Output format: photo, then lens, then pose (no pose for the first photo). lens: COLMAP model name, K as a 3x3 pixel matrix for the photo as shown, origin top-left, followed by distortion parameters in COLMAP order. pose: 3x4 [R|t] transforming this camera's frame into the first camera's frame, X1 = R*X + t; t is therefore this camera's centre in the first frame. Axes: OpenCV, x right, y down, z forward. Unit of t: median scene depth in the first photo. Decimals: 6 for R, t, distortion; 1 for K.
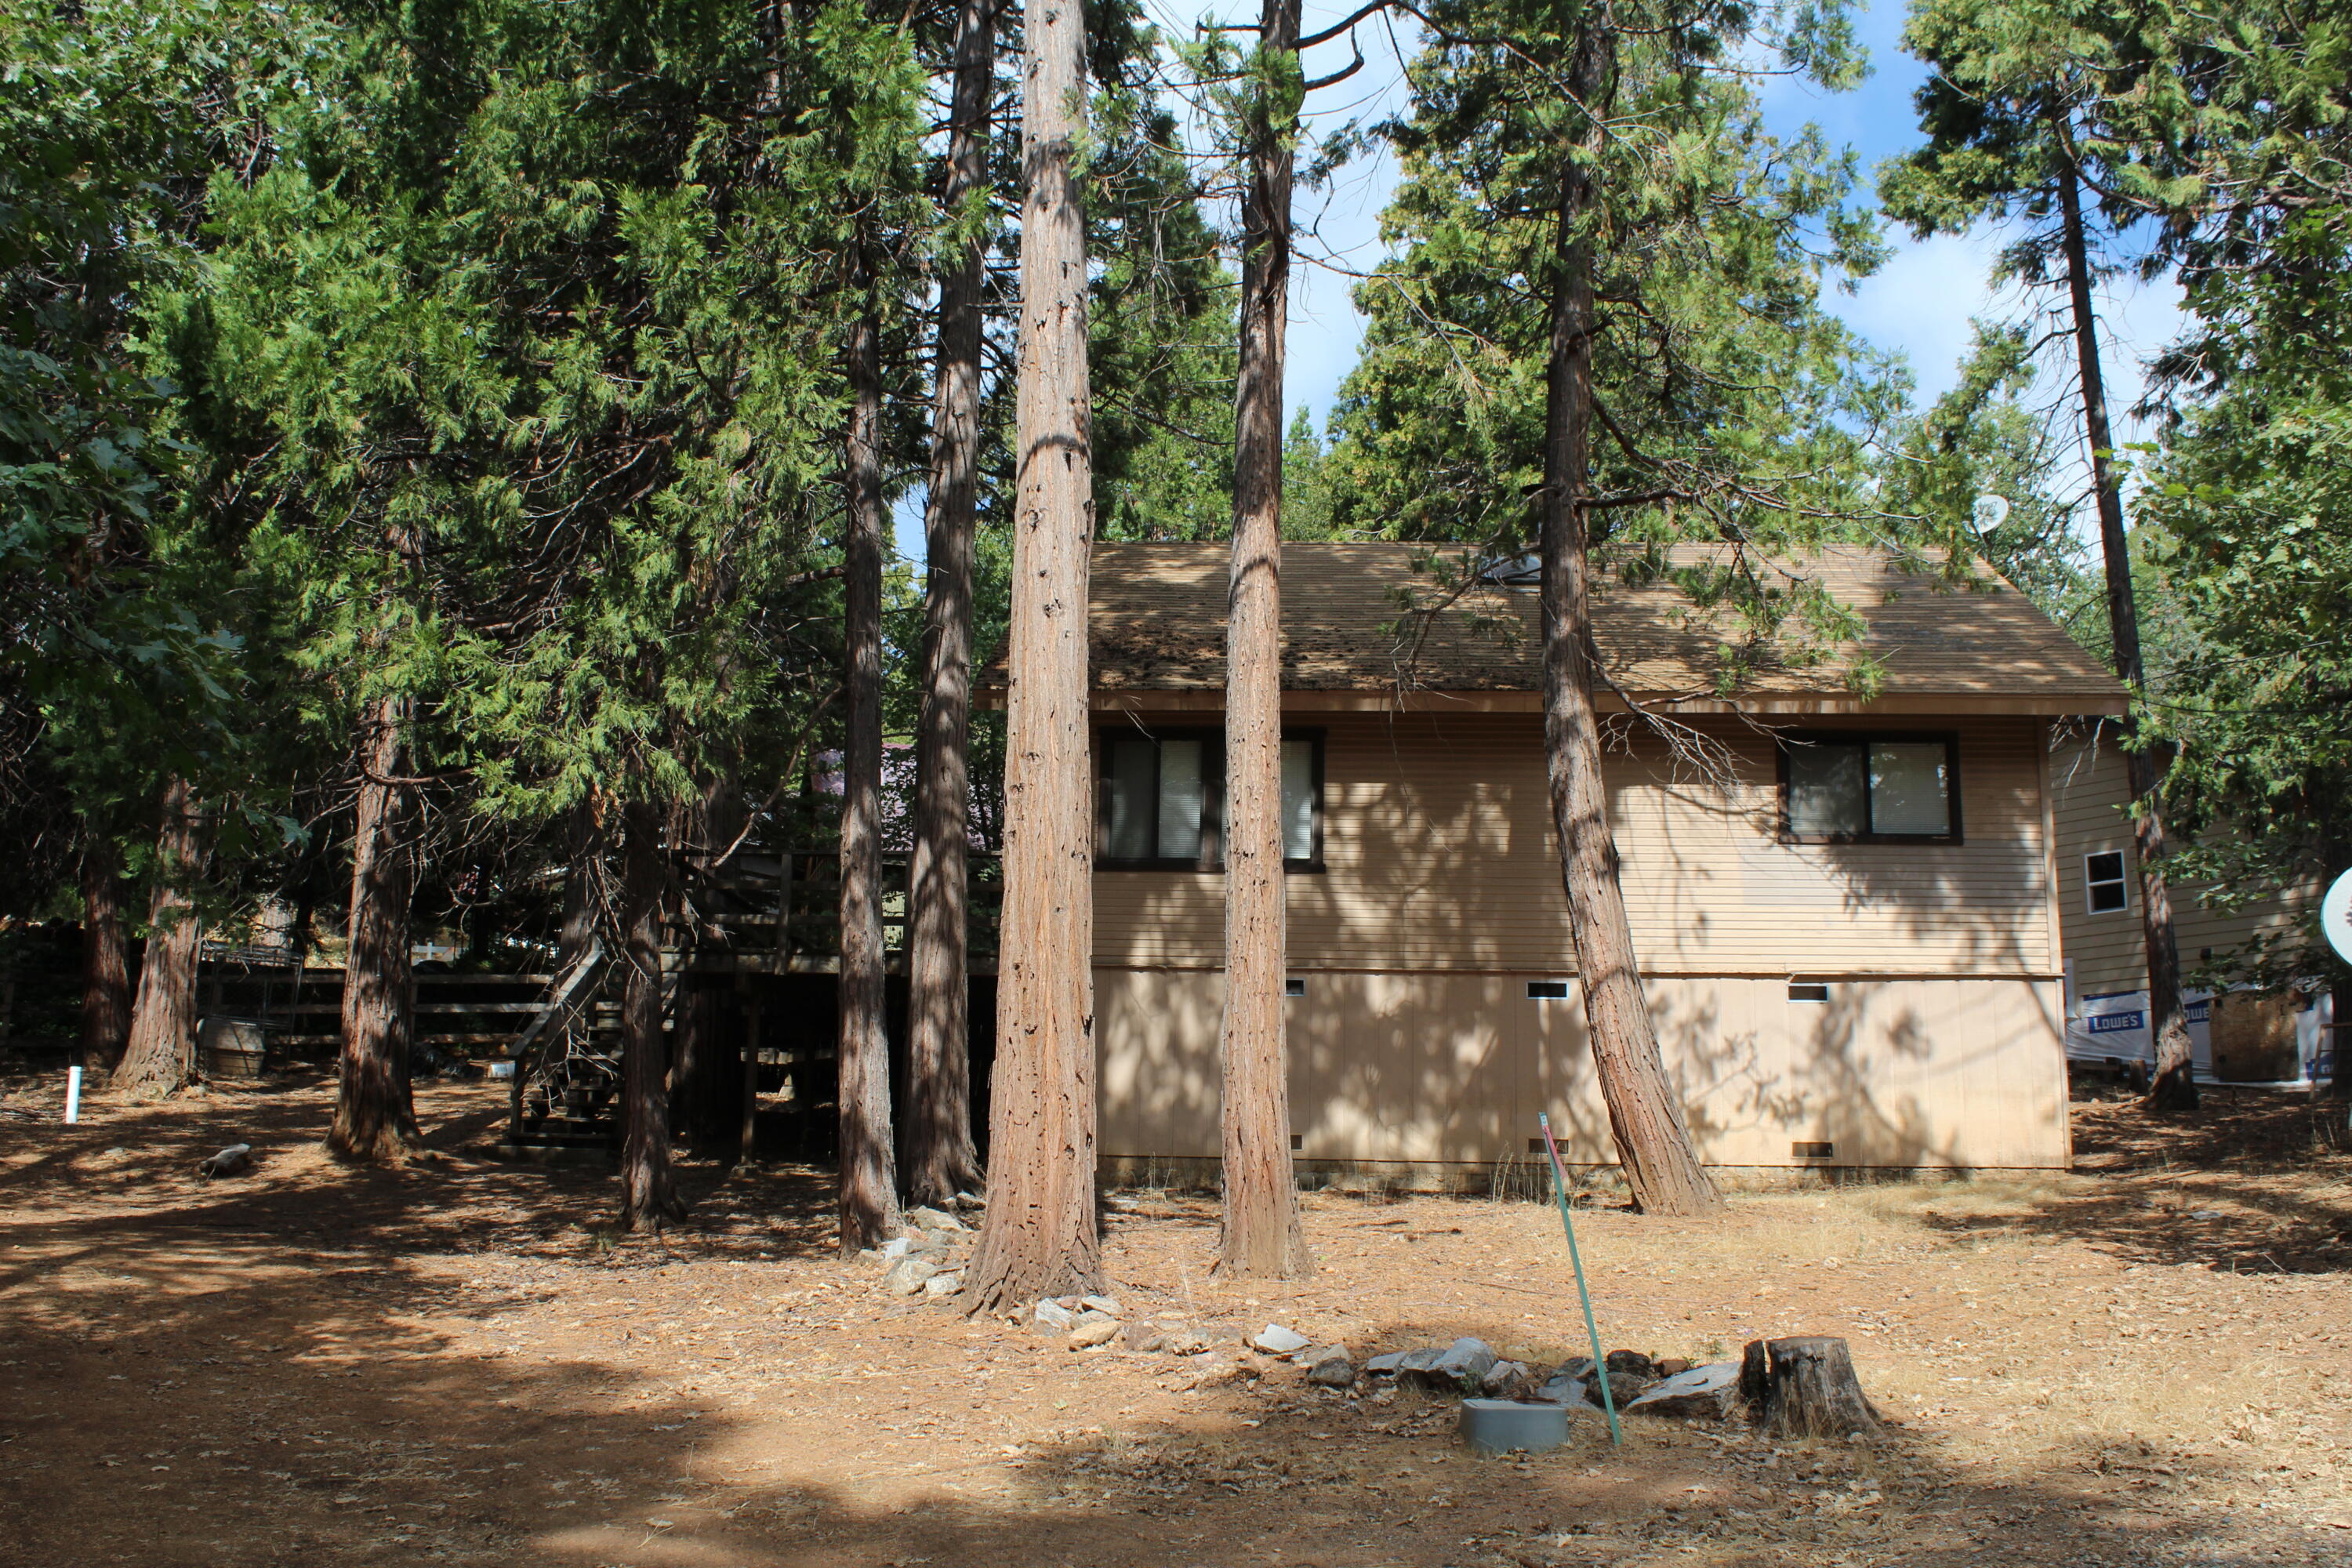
lens RADIAL K [[2217.3, 0, 1111.4], [0, 2217.3, 839.9], [0, 0, 1]] dist [-0.159865, 0.186317]
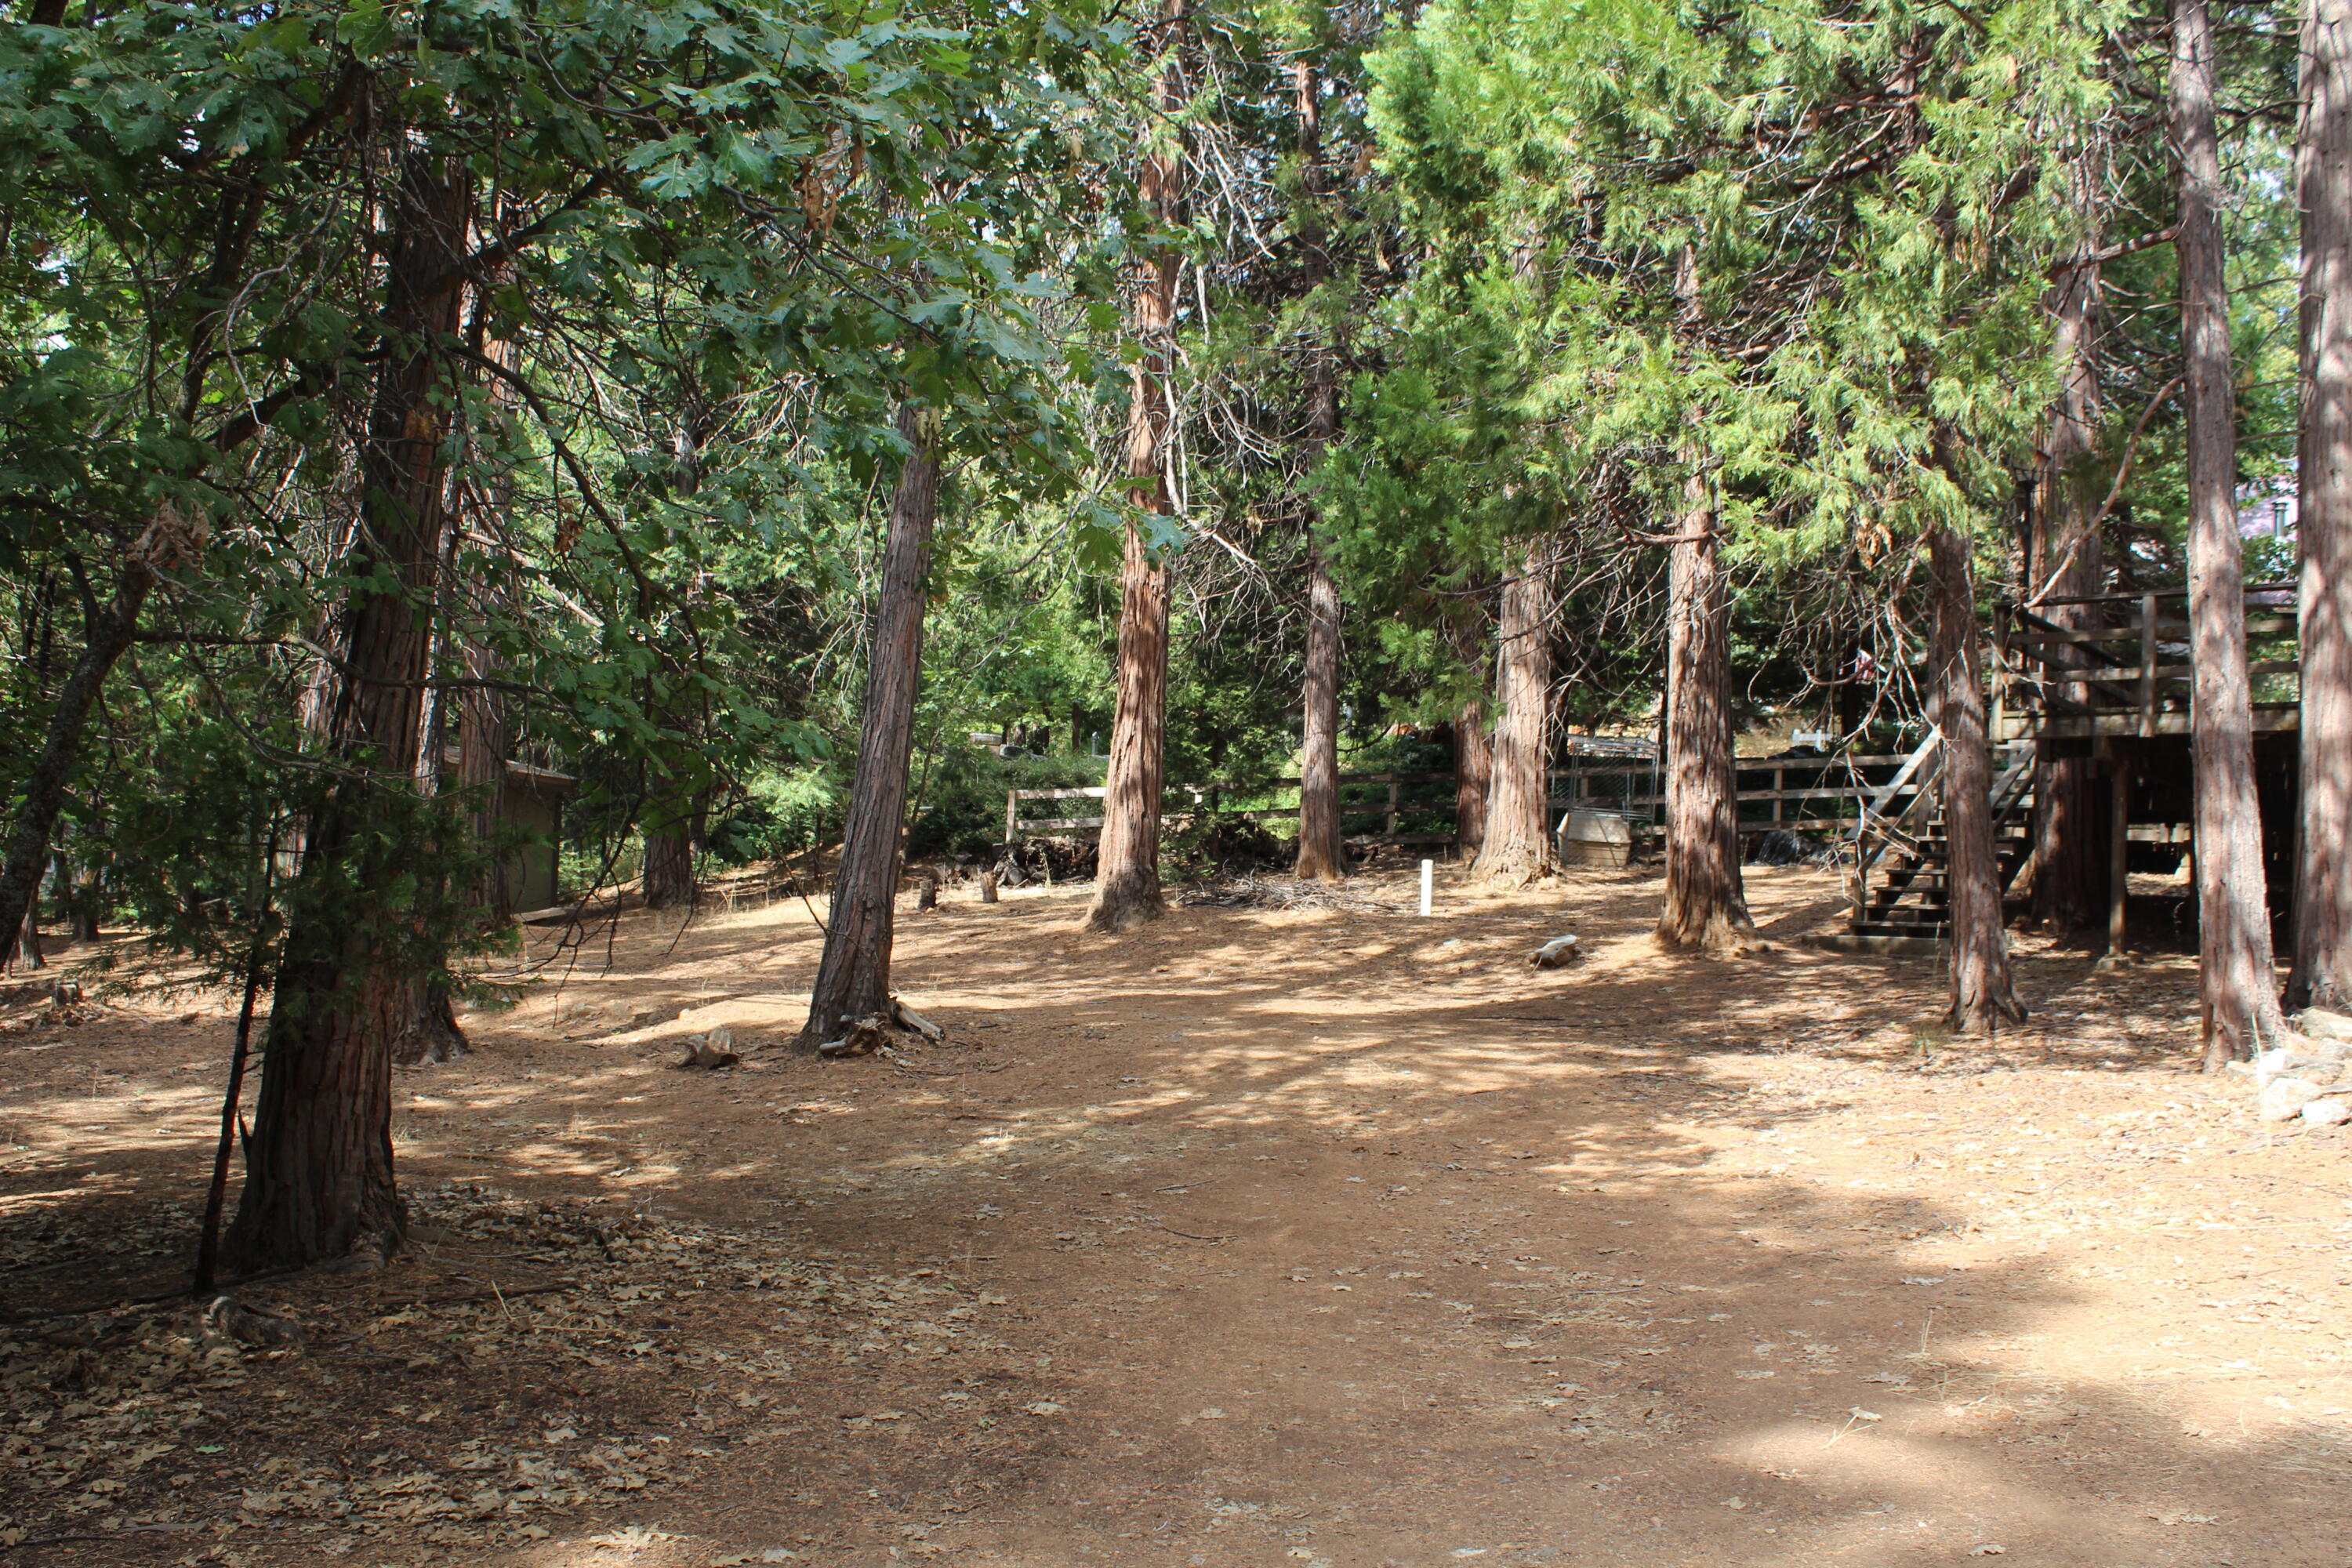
lens RADIAL K [[2217.3, 0, 1111.4], [0, 2217.3, 839.9], [0, 0, 1]] dist [-0.159865, 0.186317]
pose [[0.812780, -0.016596, -0.582334, 0.014165], [0.072444, 0.994715, 0.072765, 0.012643], [0.578048, -0.101329, 0.809687, 0.098599]]
